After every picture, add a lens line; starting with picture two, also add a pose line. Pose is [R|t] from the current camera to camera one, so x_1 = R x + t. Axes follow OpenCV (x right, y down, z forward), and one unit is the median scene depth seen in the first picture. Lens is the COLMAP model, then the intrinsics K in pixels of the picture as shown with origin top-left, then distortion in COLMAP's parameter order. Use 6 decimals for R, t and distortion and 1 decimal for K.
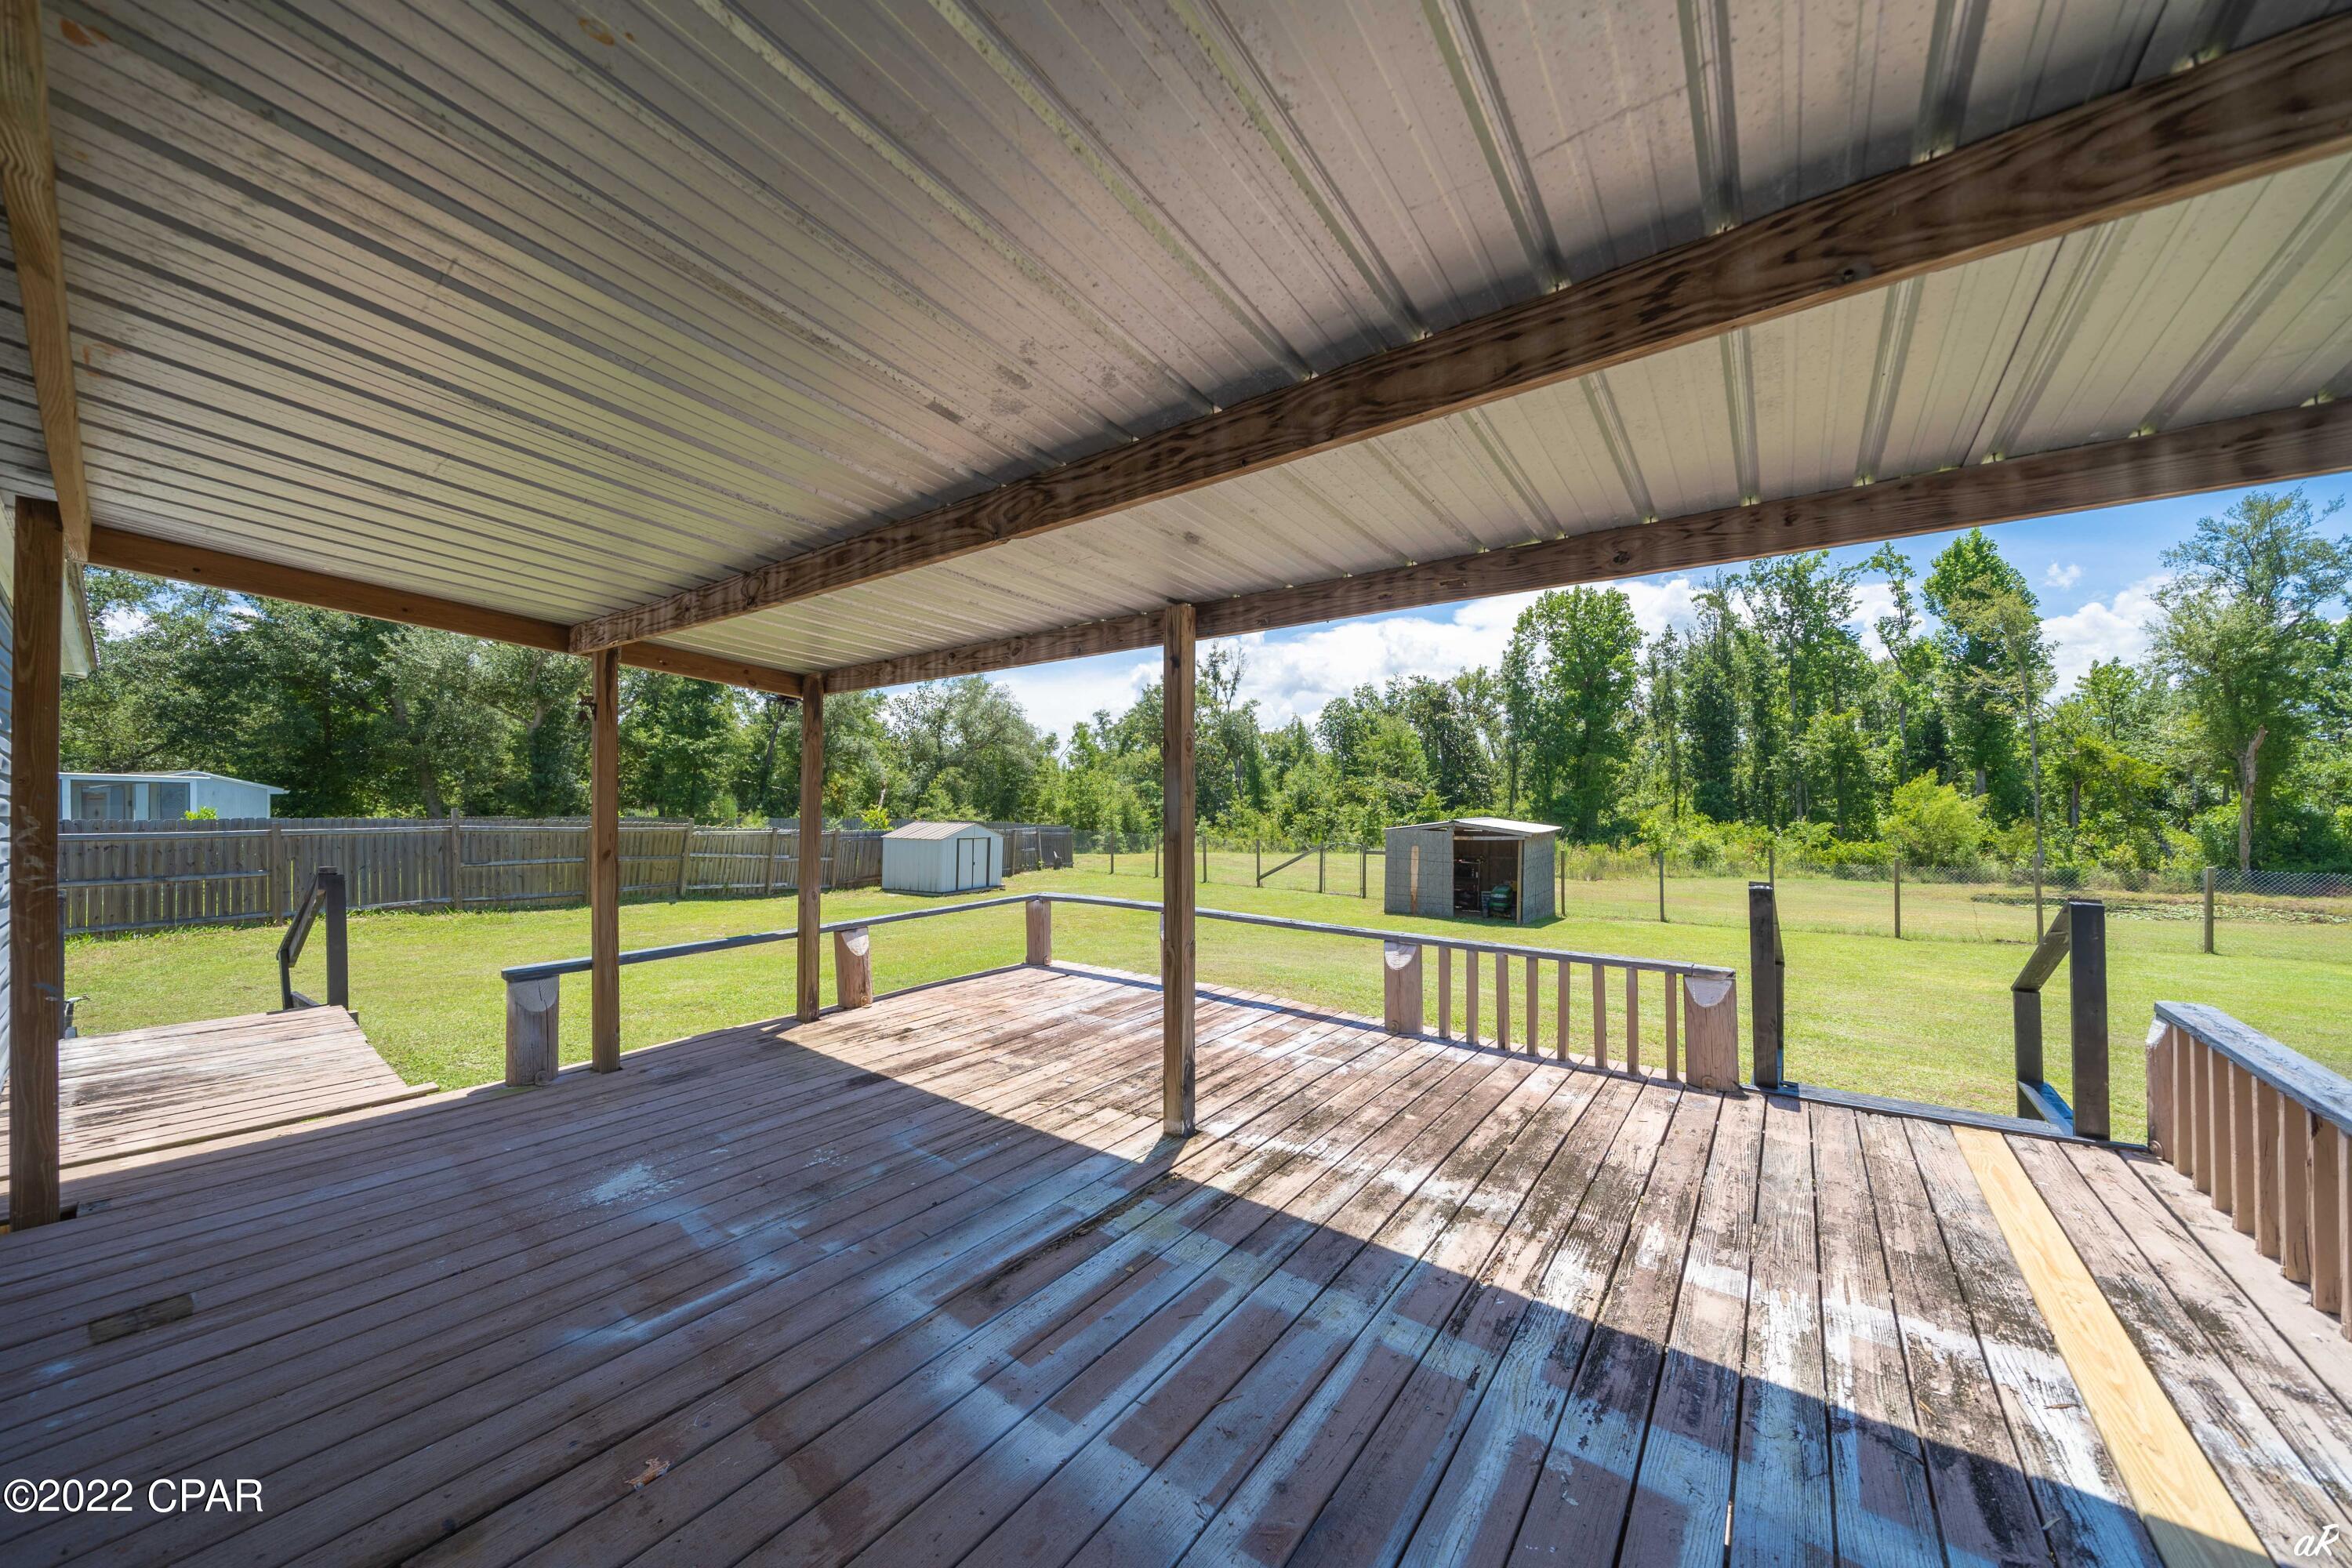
lens RADIAL K [[812.0, 0, 1164.7], [0, 812.0, 790.9], [0, 0, 1]] dist [-0.001096, -0.000159]
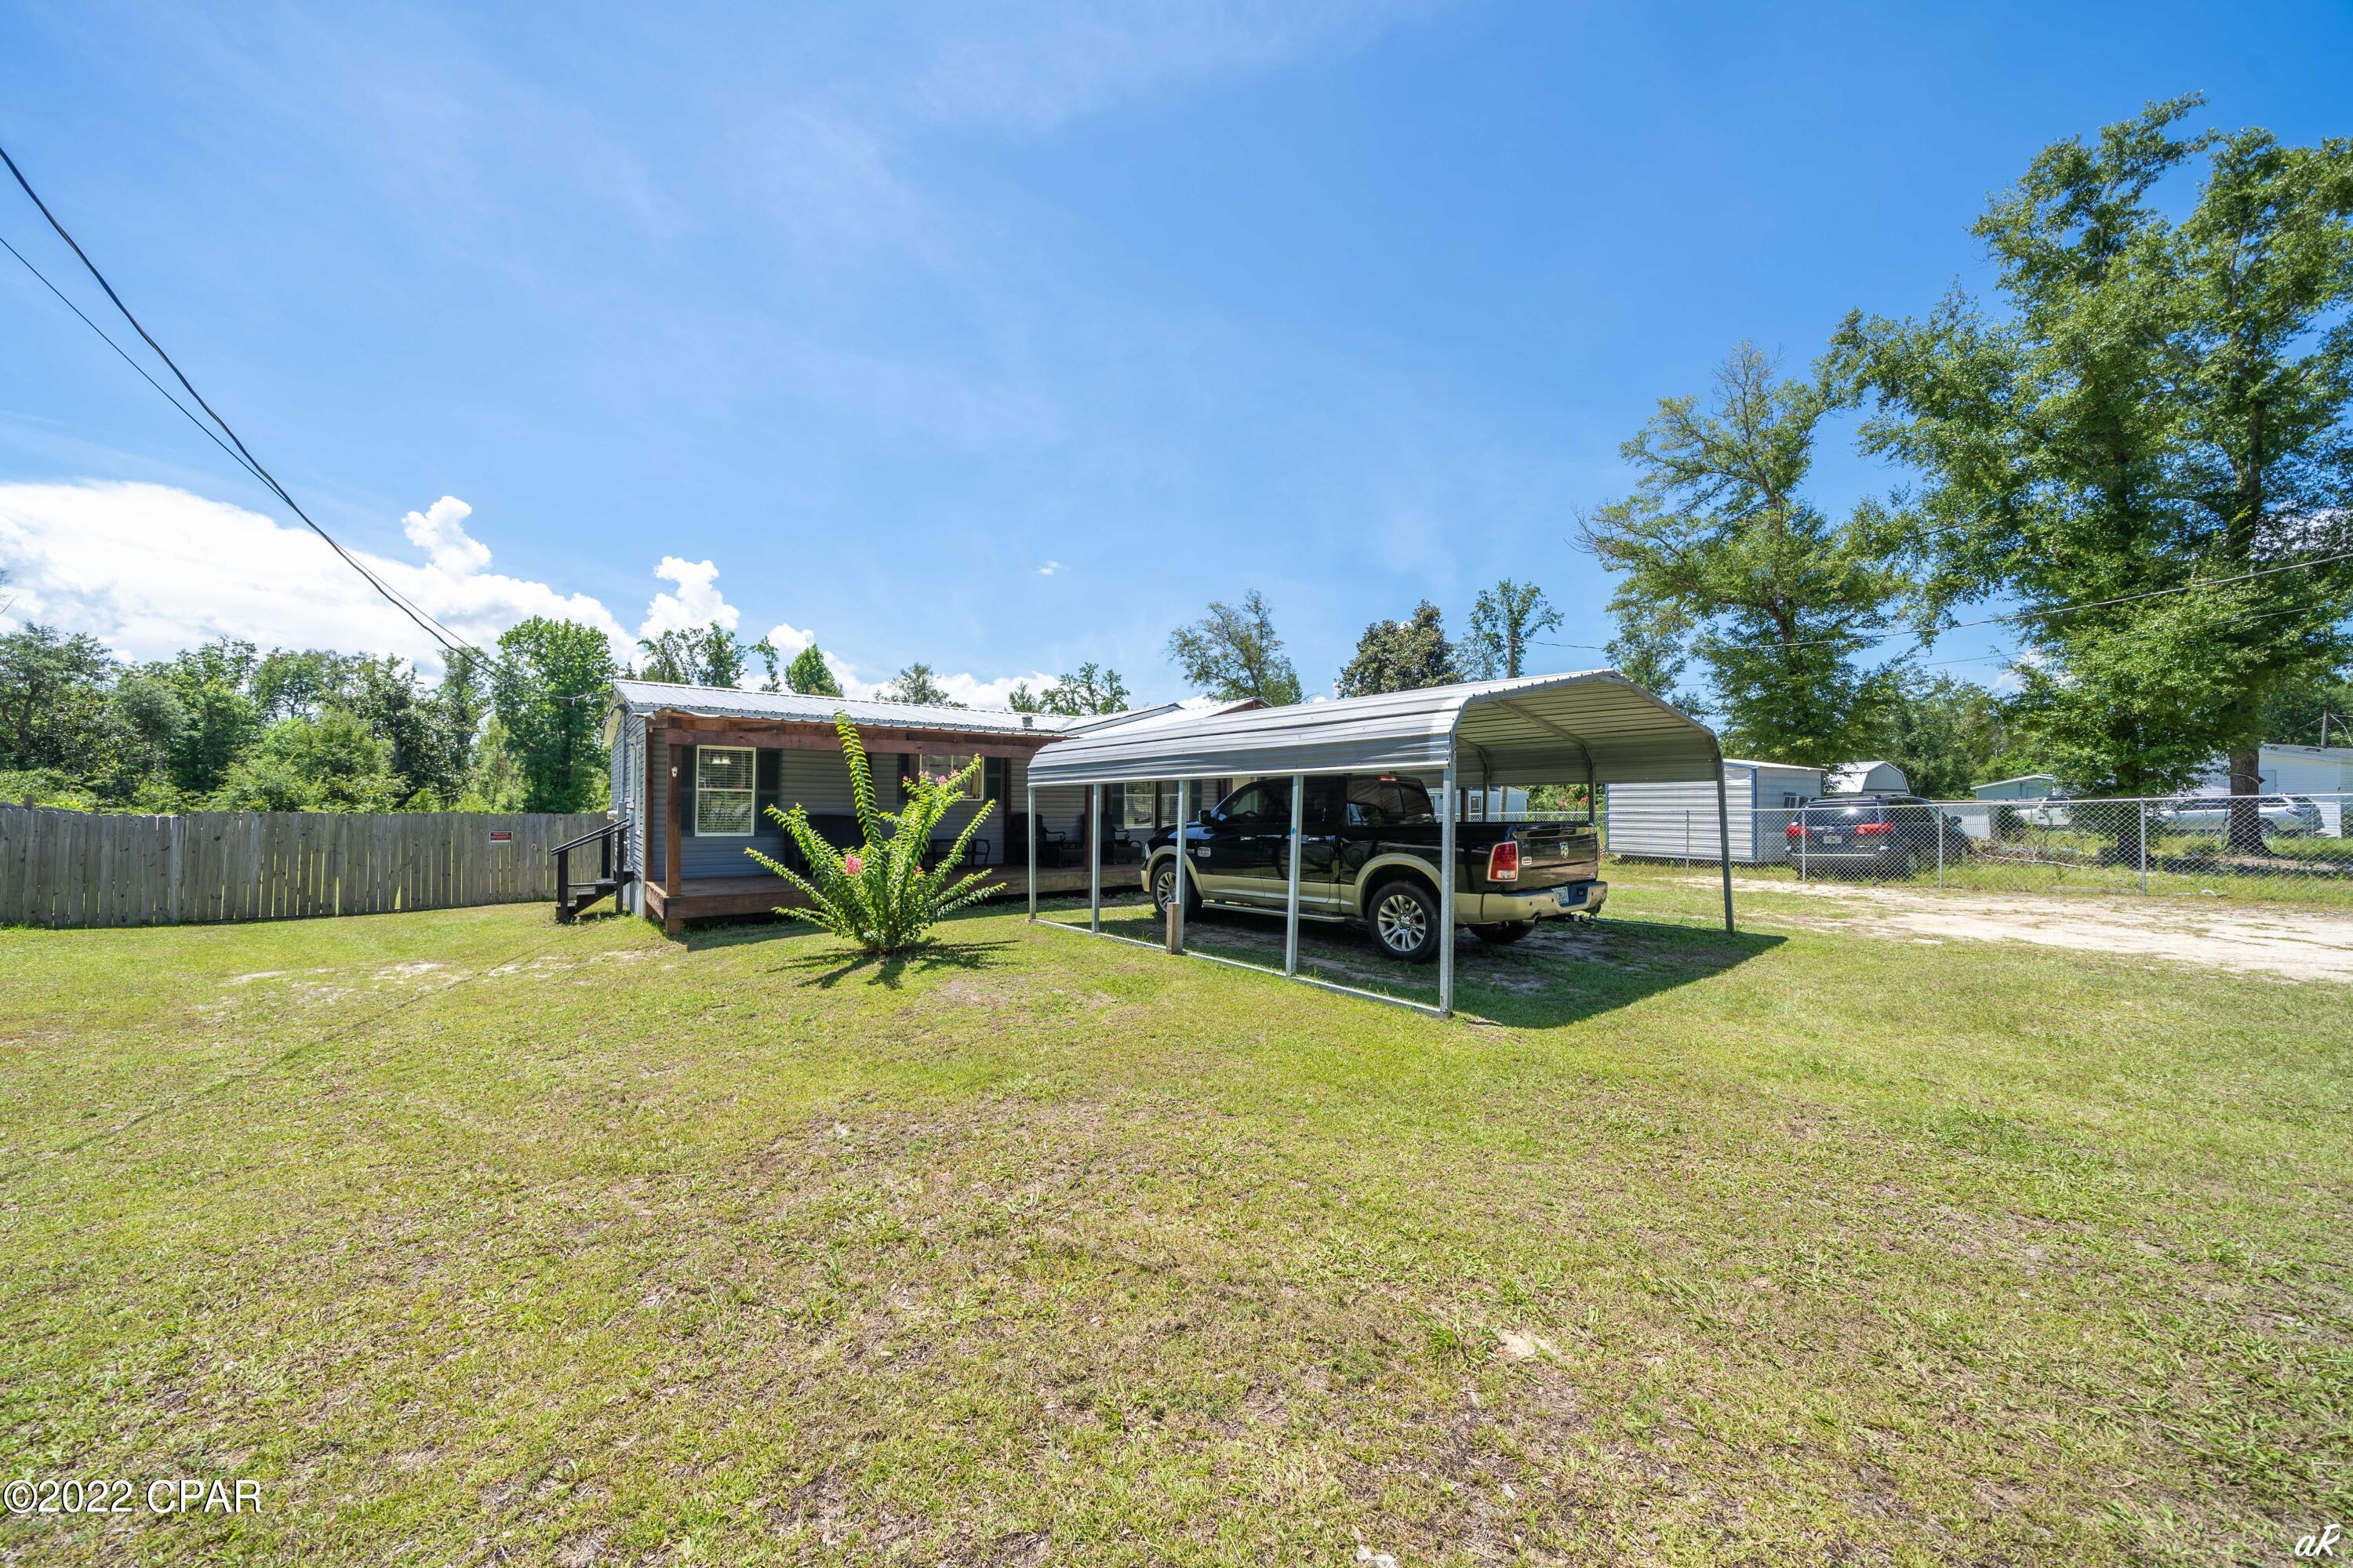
lens RADIAL K [[812.3, 0, 1165.2], [0, 812.3, 790.9], [0, 0, 1]] dist [-0.001096, -0.000159]
pose [[0.264088, 0.014327, 0.964392, -0.401916], [-0.011728, 0.999863, -0.011642, 0.000604], [-0.964427, -0.008236, 0.264220, -0.156301]]
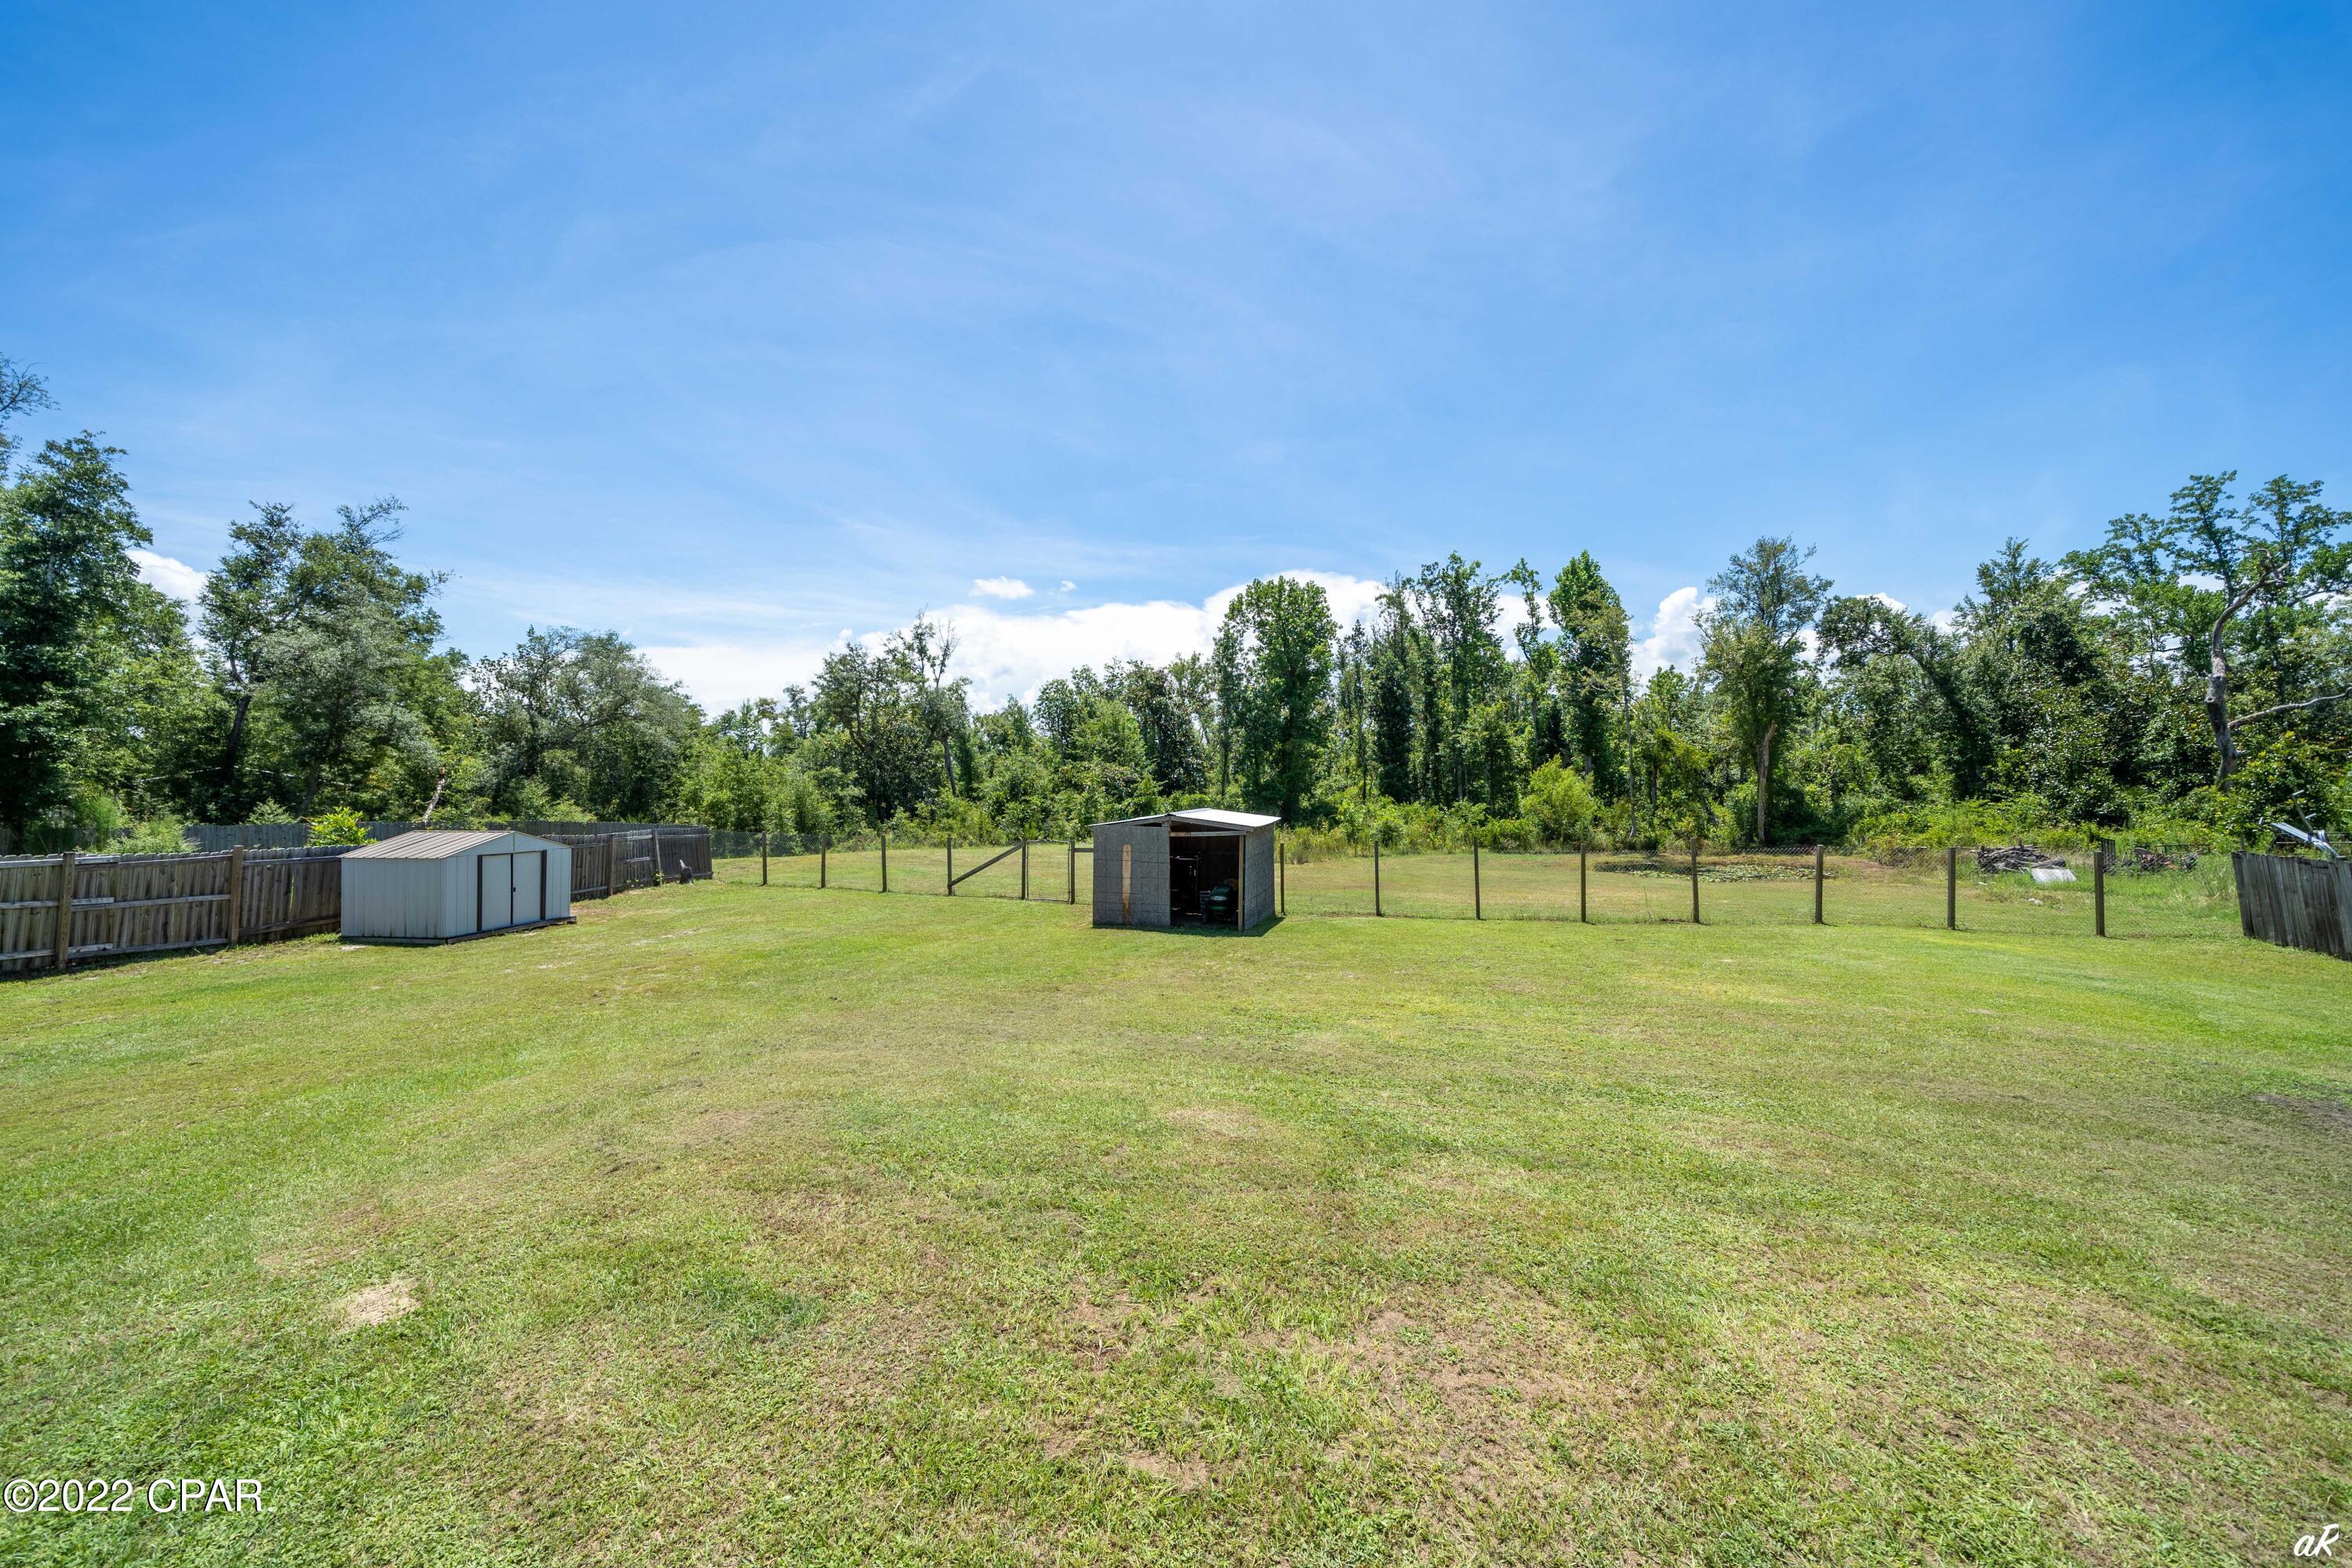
lens RADIAL K [[810.2, 0, 1176.0], [0, 810.2, 784.0], [0, 0, 1]] dist [0.000603, -0.003333]
pose [[0.939833, -0.010297, 0.341480, 0.028716], [0.006575, 0.999906, 0.012057, -0.002249], [-0.341572, -0.009086, 0.939812, 0.078731]]
